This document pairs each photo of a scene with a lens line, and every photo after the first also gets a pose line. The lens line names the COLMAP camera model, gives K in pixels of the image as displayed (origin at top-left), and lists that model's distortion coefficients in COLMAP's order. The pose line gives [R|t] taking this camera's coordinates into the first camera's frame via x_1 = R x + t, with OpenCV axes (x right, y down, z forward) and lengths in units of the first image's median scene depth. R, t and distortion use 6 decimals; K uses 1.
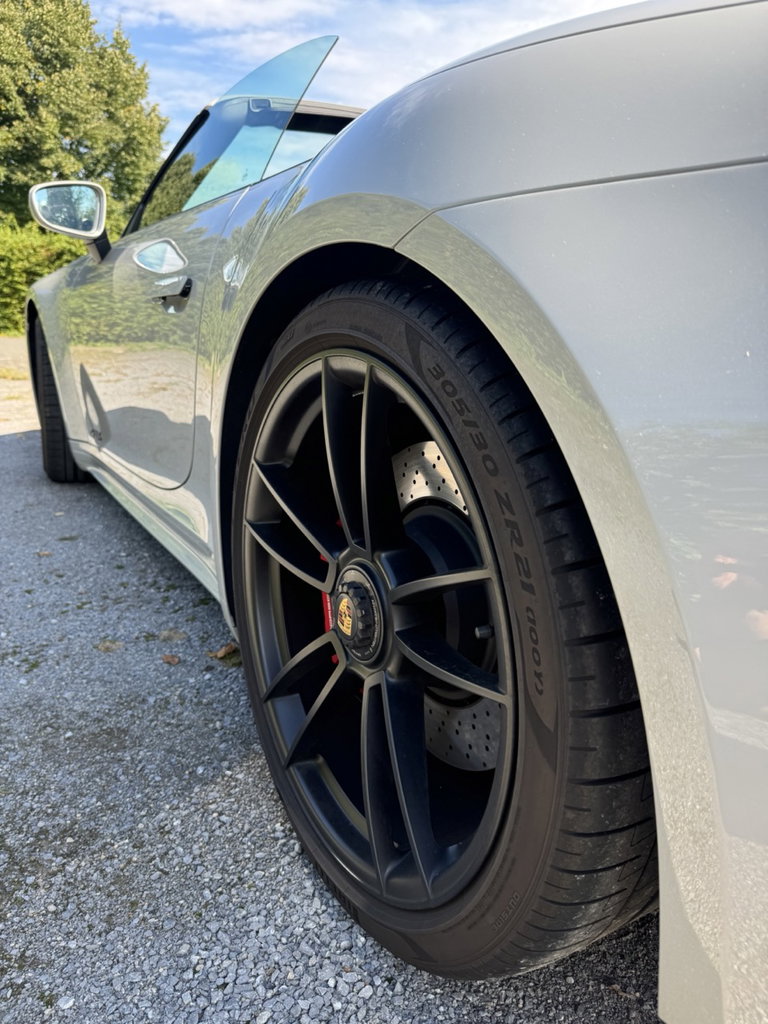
lens RADIAL K [[729.0, 0, 370.7], [0, 729.0, 505.4], [0, 0, 1]] dist [0.006190, -0.018517]
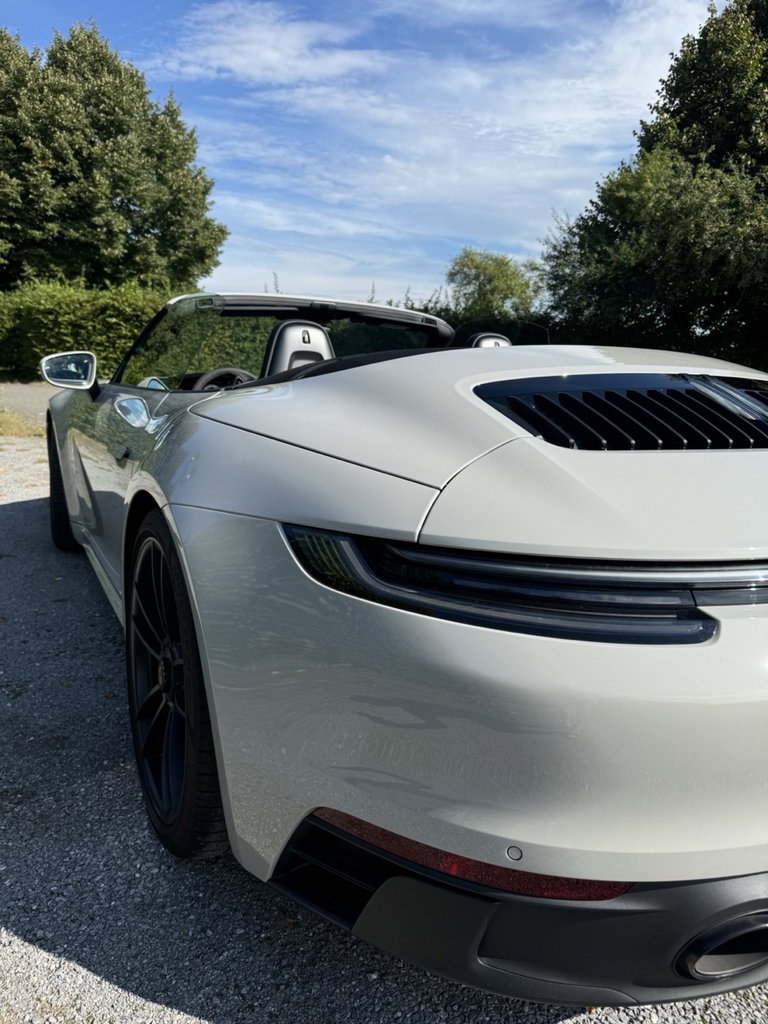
lens RADIAL K [[729.0, 0, 382.7], [0, 729.0, 510.3], [0, 0, 1]] dist [0.006190, -0.018517]
pose [[0.998958, 0.031943, -0.032585, 0.175028], [-0.033550, 0.998184, -0.050038, -0.059216], [0.030927, 0.051079, 0.998216, -0.267773]]
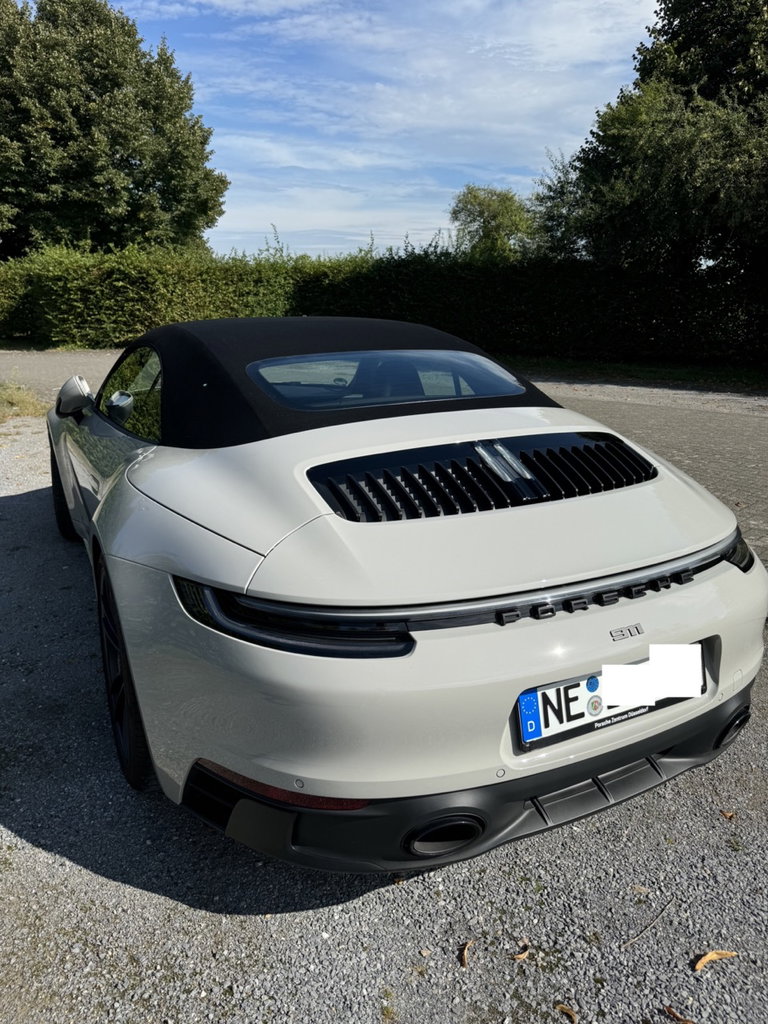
lens RADIAL K [[729.0, 0, 374.7], [0, 729.0, 510.1], [0, 0, 1]] dist [0.006190, -0.018517]
pose [[0.997054, -0.005298, -0.076524, 0.325850], [0.007960, 0.999372, 0.034527, -0.146515], [0.076293, -0.035035, 0.996470, -0.462277]]
